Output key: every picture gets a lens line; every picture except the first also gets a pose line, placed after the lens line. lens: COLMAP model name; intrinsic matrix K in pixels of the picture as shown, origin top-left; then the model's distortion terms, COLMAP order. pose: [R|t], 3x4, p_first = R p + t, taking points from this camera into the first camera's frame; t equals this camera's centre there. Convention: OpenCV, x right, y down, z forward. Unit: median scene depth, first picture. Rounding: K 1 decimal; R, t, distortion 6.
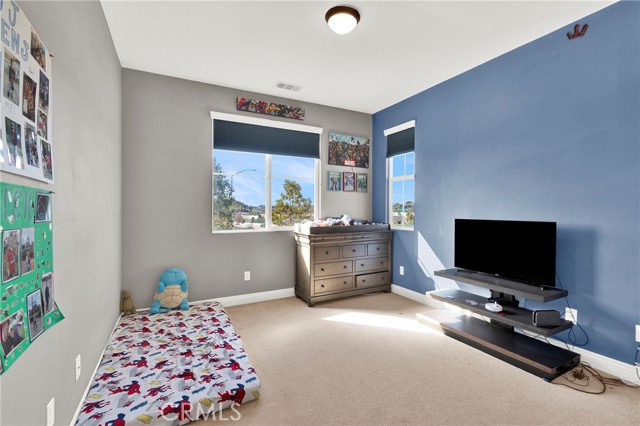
lens RADIAL K [[285.8, 0, 319.2], [0, 285.8, 211.8], [0, 0, 1]] dist [-0.000236, -0.000943]
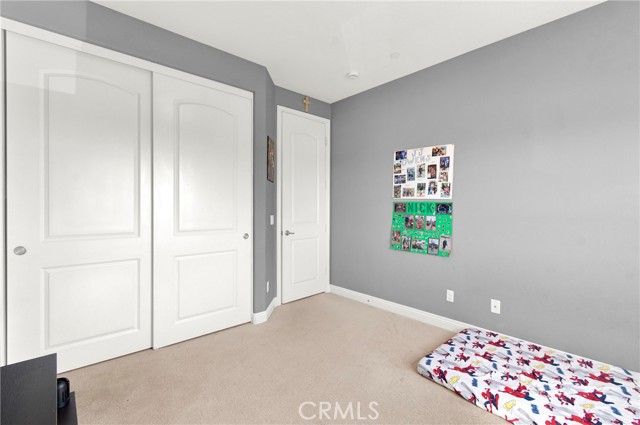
lens RADIAL K [[285.8, 0, 323.3], [0, 285.8, 213.4], [0, 0, 1]] dist [-0.000236, -0.000943]
pose [[-0.964953, -0.010485, -0.262213, 0.476406], [-0.016509, 0.999648, 0.020780, -0.004301], [0.261903, 0.024381, -0.964786, 2.044574]]
